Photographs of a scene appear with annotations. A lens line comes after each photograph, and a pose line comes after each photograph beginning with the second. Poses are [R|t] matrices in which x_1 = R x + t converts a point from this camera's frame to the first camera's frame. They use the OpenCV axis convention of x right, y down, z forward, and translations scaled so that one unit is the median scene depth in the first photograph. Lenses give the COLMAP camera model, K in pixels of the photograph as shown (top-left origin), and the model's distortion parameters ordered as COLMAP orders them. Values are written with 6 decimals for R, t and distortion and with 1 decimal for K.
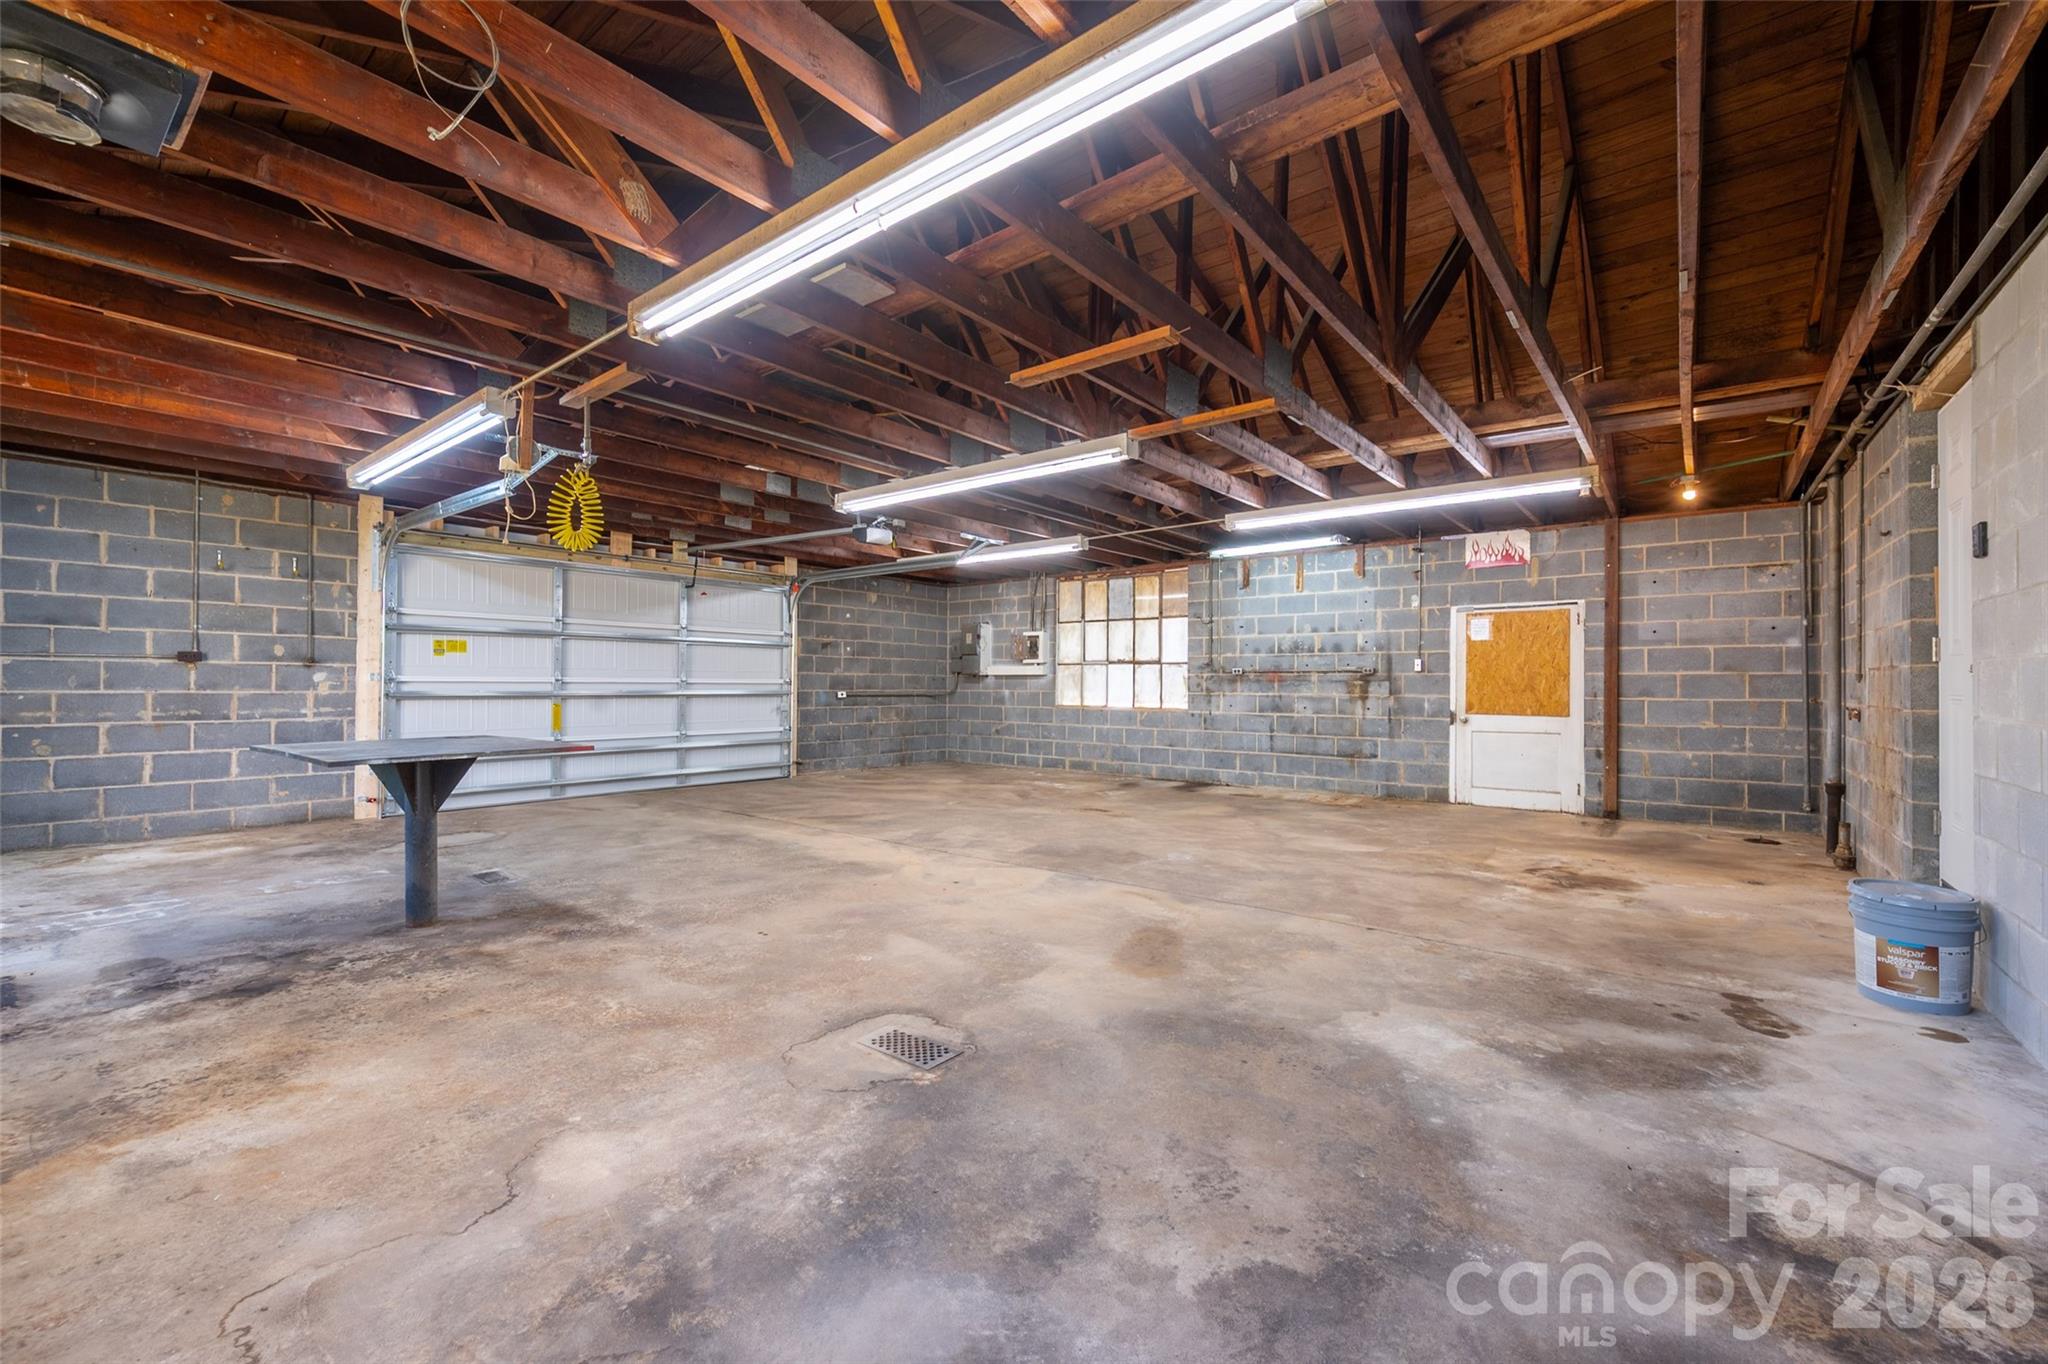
lens RADIAL K [[821.2, 0, 1035.4], [0, 821.2, 680.9], [0, 0, 1]] dist [0.000524, 0.001087]
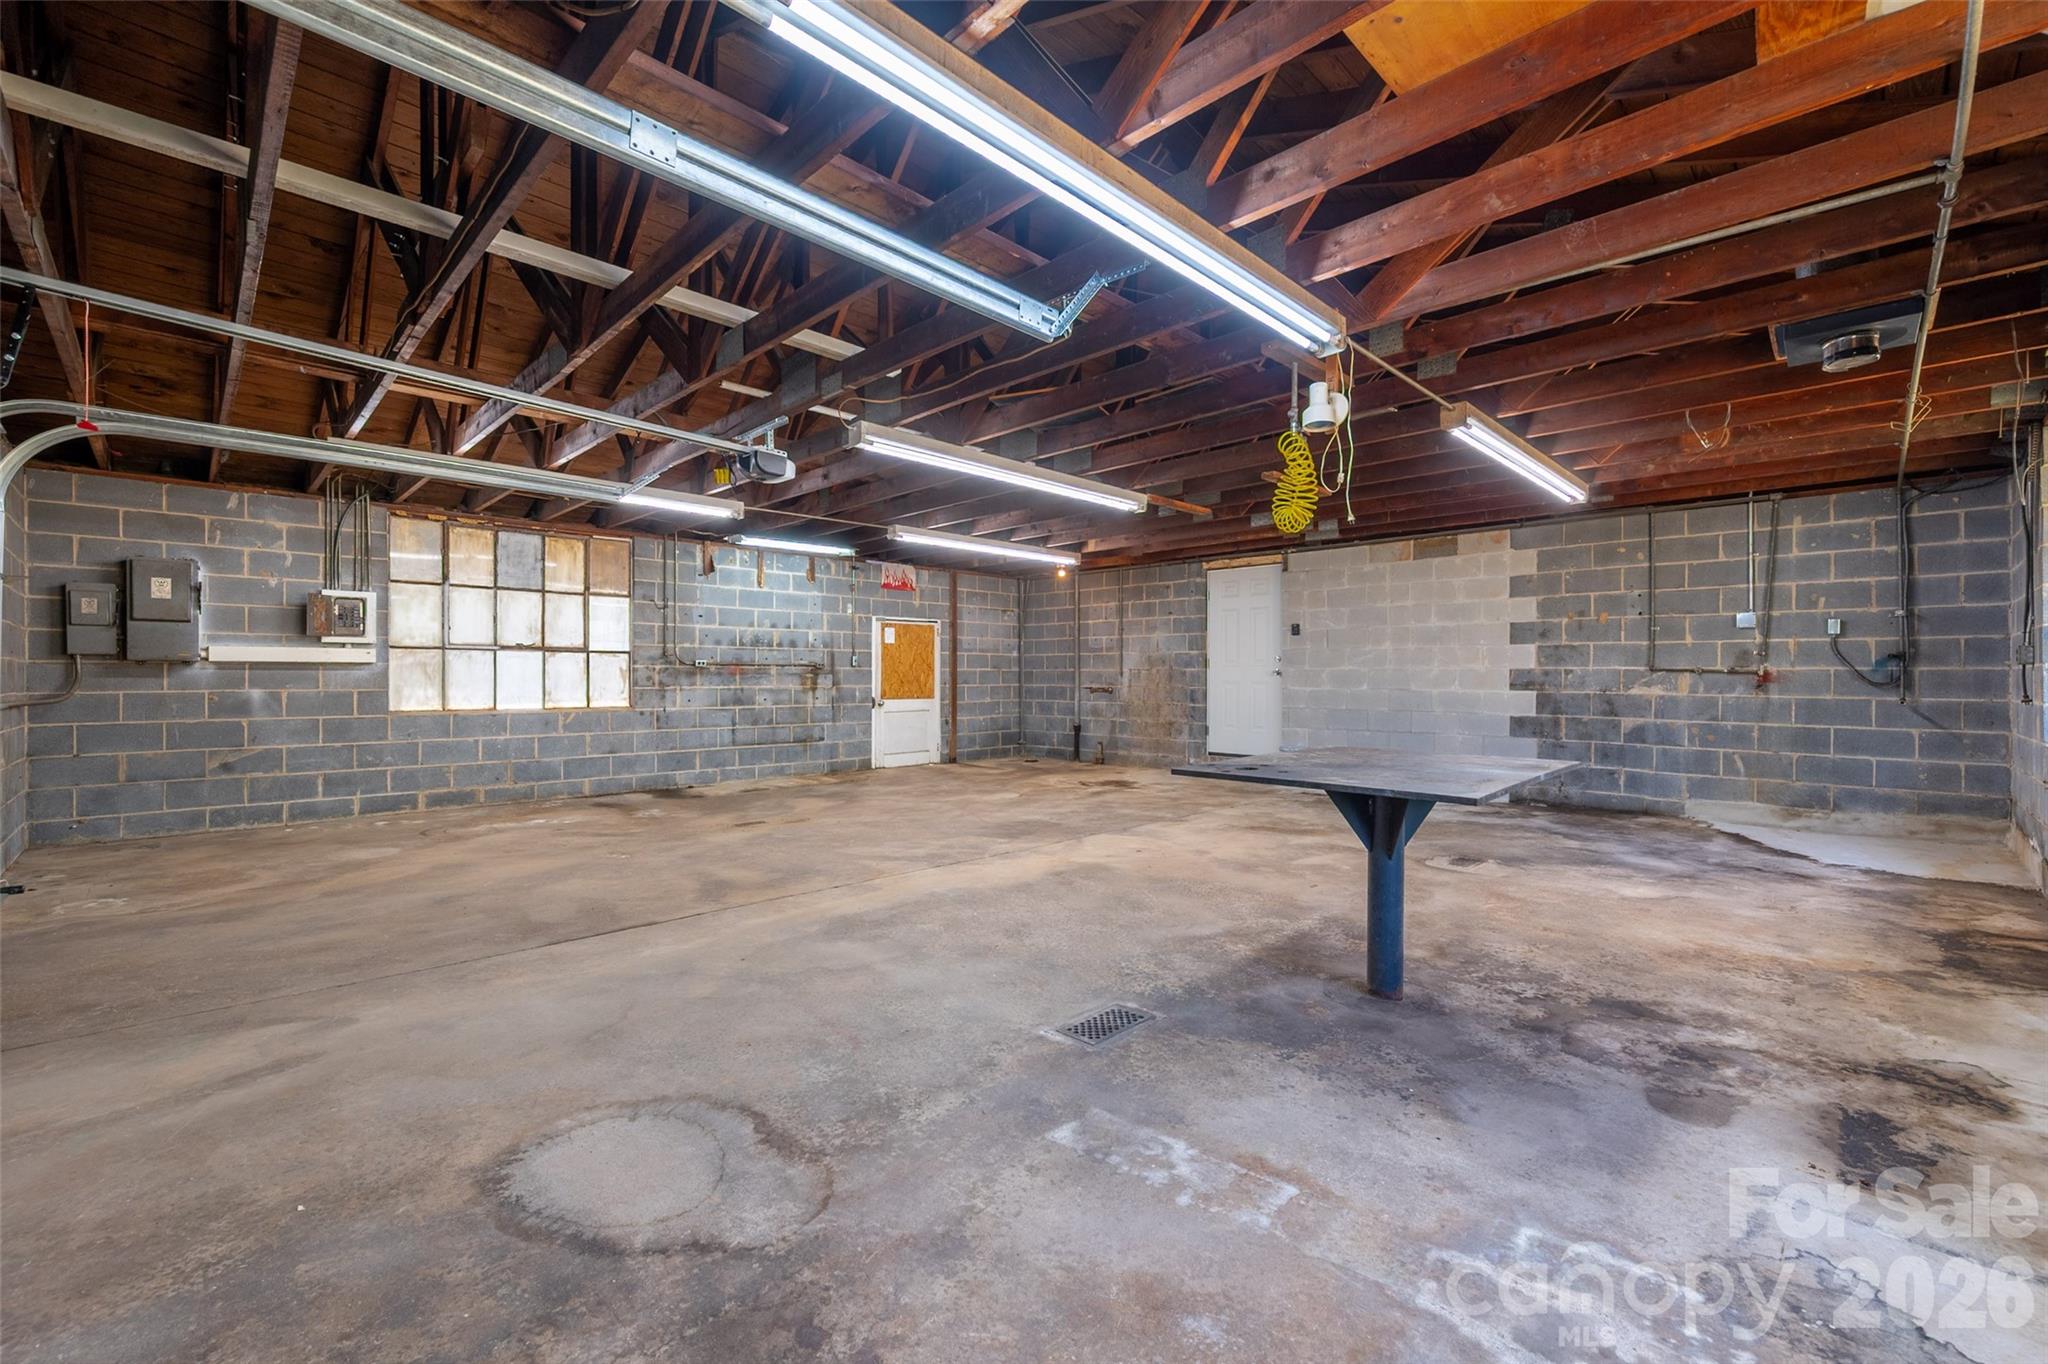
lens RADIAL K [[839.0, 0, 1024.0], [0, 839.0, 682.0], [0, 0, 1]] dist [-0.001398, -0.000141]
pose [[0.120423, -0.010024, 0.992672, -0.716583], [-0.003819, 0.999937, 0.010560, -0.002151], [-0.992715, -0.005063, 0.120377, 0.568559]]
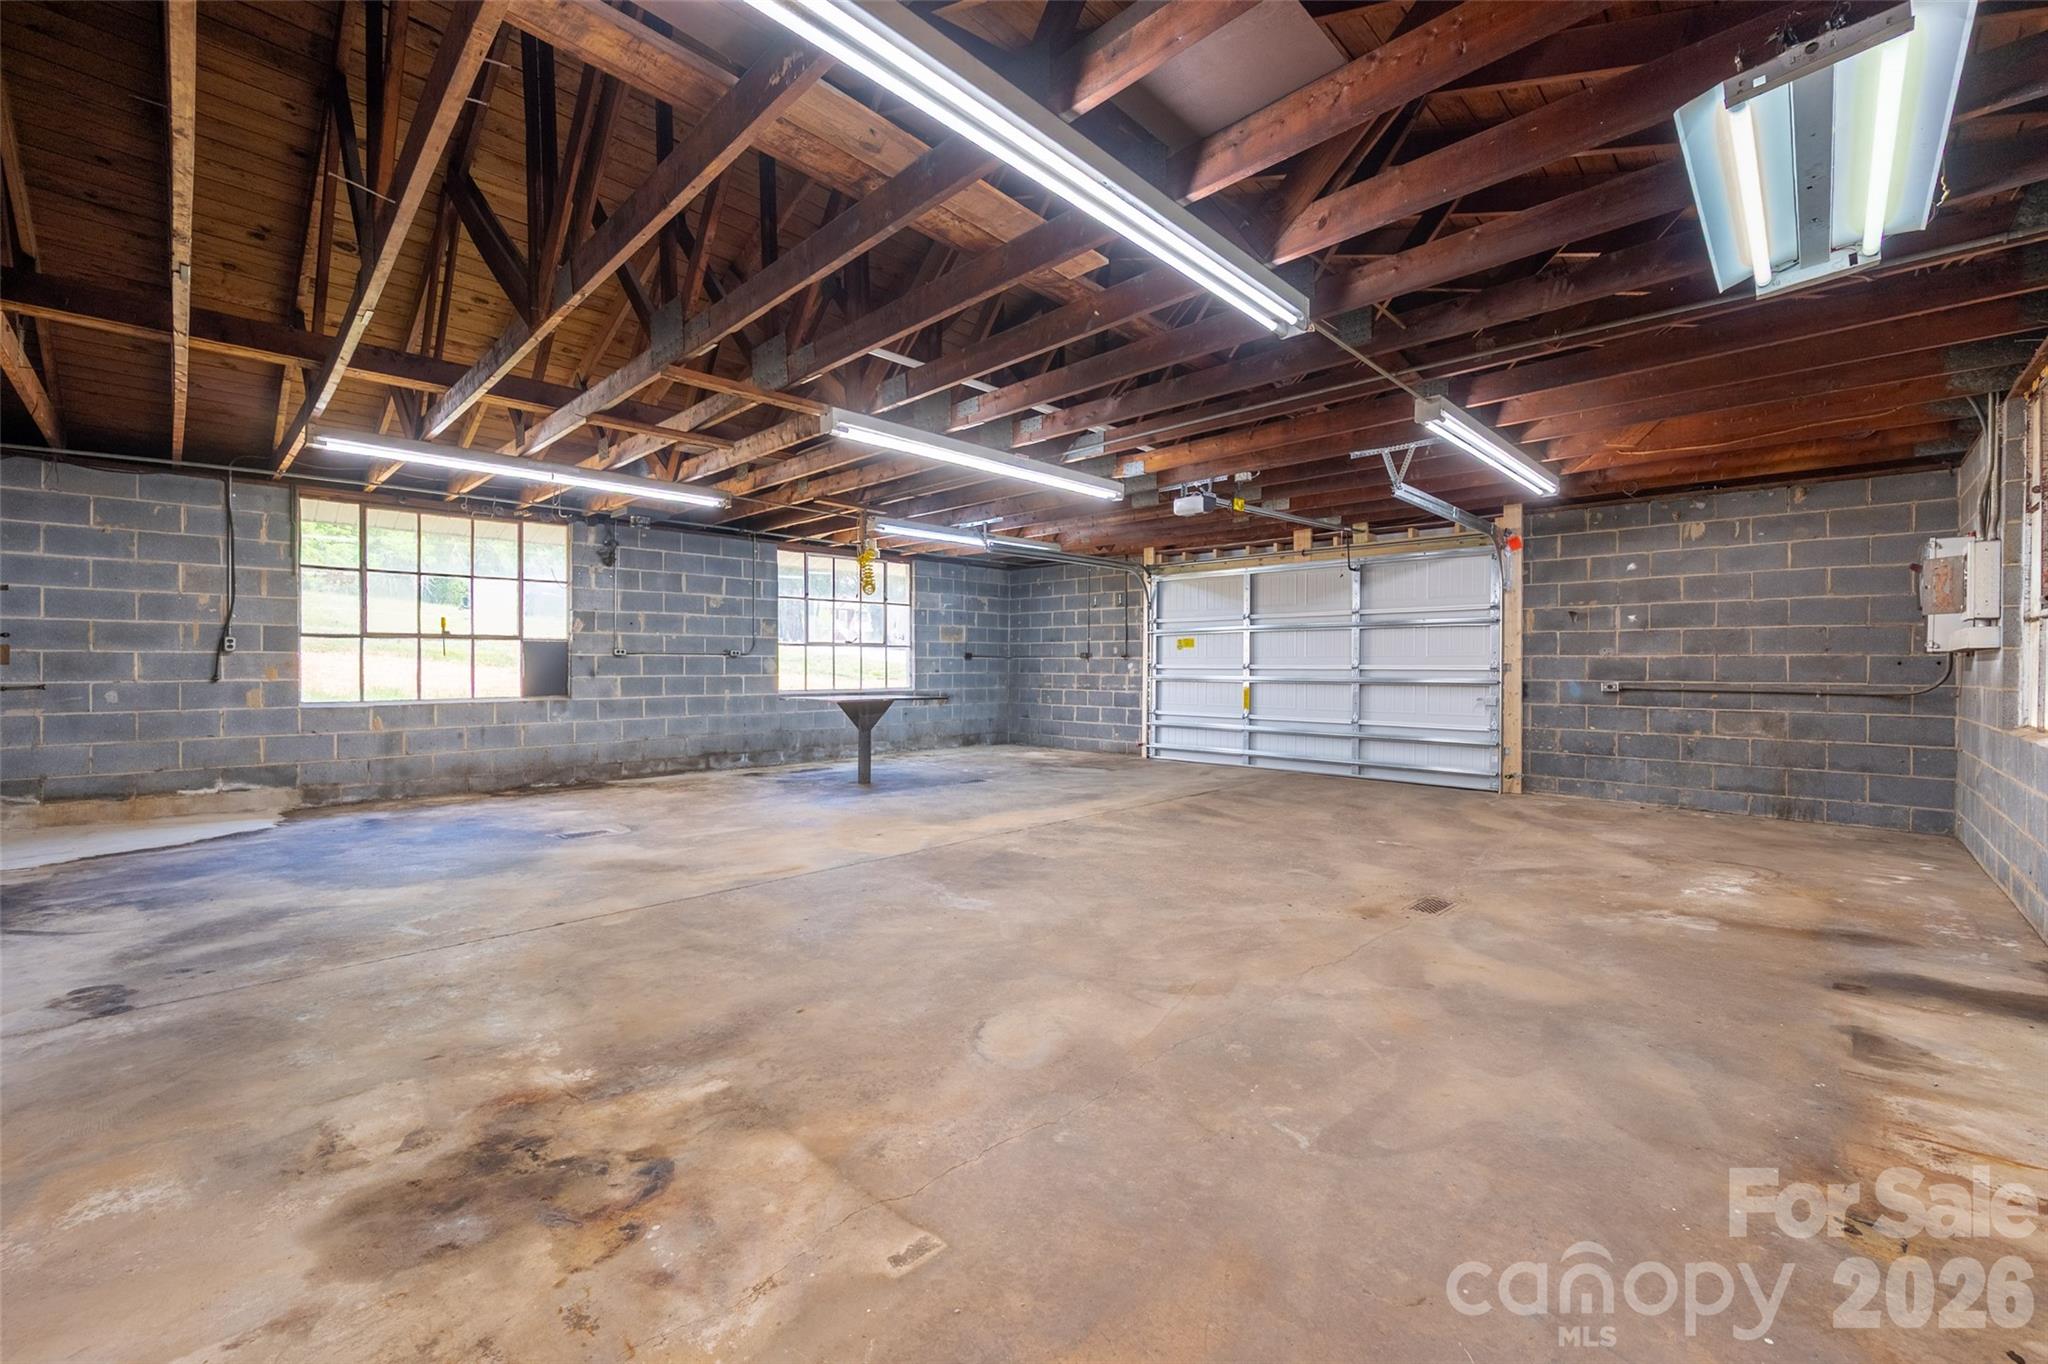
lens RADIAL K [[821.2, 0, 1035.4], [0, 821.2, 680.9], [0, 0, 1]] dist [0.000524, 0.001087]
pose [[-0.097236, 0.010516, -0.995206, 1.347687], [-0.001360, 0.999942, 0.010698, 0.013915], [0.995260, 0.002393, -0.097216, 1.708400]]
